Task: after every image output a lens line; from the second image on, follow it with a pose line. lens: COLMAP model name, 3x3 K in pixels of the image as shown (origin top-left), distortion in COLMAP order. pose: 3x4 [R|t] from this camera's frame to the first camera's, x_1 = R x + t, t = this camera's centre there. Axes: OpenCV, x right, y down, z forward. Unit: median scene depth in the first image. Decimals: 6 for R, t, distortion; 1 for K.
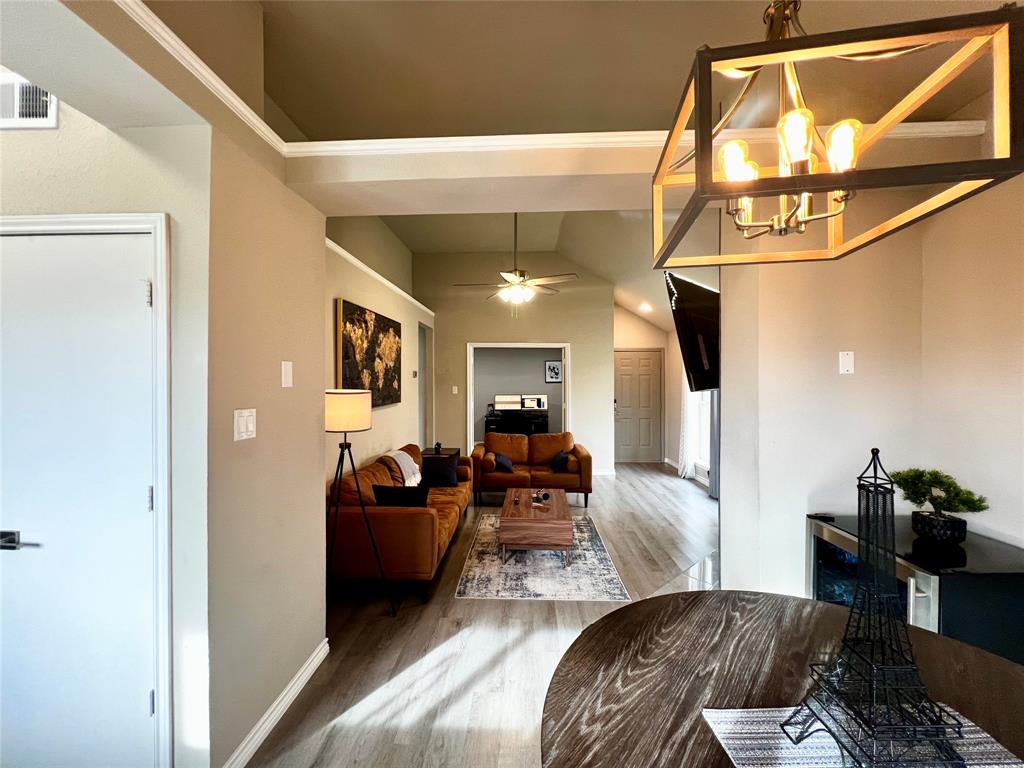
lens RADIAL K [[410.5, 0, 510.6], [0, 410.5, 383.3], [0, 0, 1]] dist [-0.002300, 0.000780]
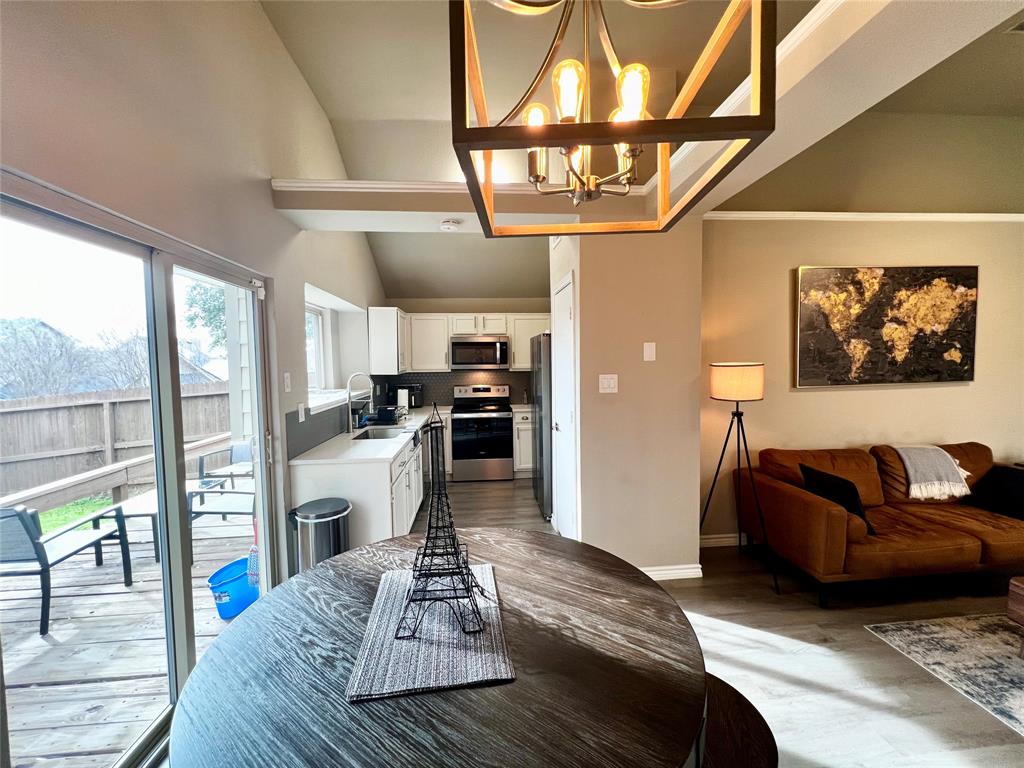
lens RADIAL K [[410.5, 0, 510.3], [0, 410.5, 382.6], [0, 0, 1]] dist [-0.002300, 0.000780]
pose [[0.129125, 0.054245, -0.990144, 0.389954], [0.013686, 0.998310, 0.056477, -0.001211], [0.991534, -0.020844, 0.128165, 0.168747]]
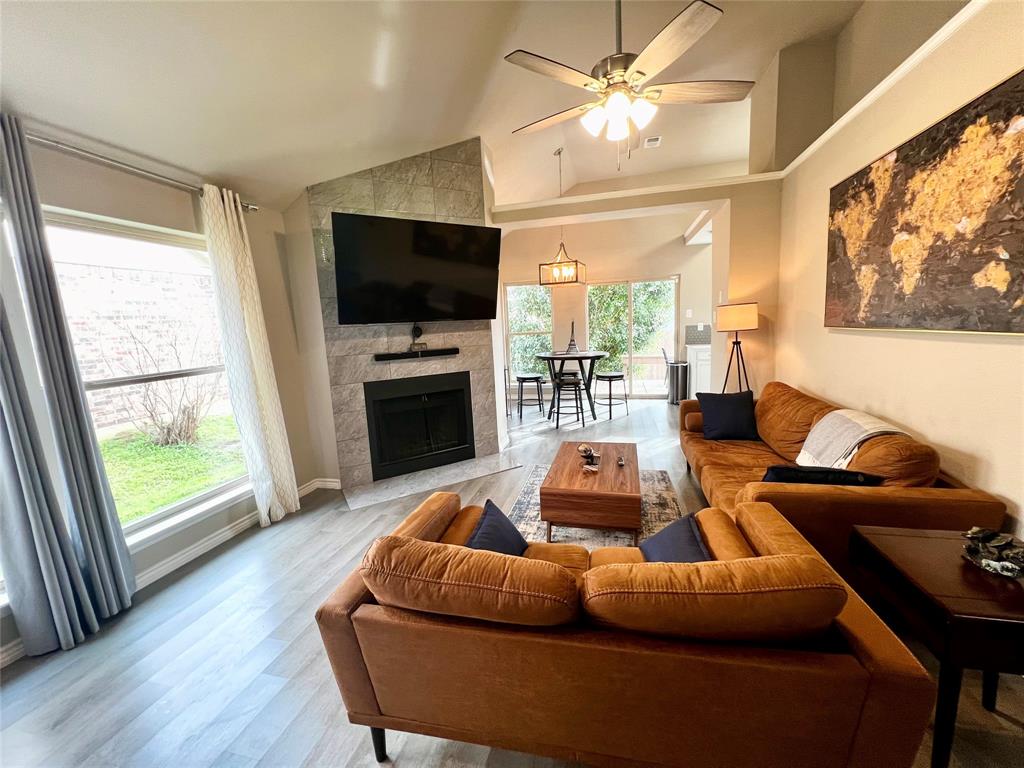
lens RADIAL K [[410.5, 0, 512.5], [0, 410.5, 384.5], [0, 0, 1]] dist [-0.002300, 0.000780]
pose [[-0.977853, 0.020395, 0.208298, 0.047936], [0.053554, 0.986490, 0.154819, 0.019712], [-0.202326, 0.162546, -0.965735, 1.684281]]
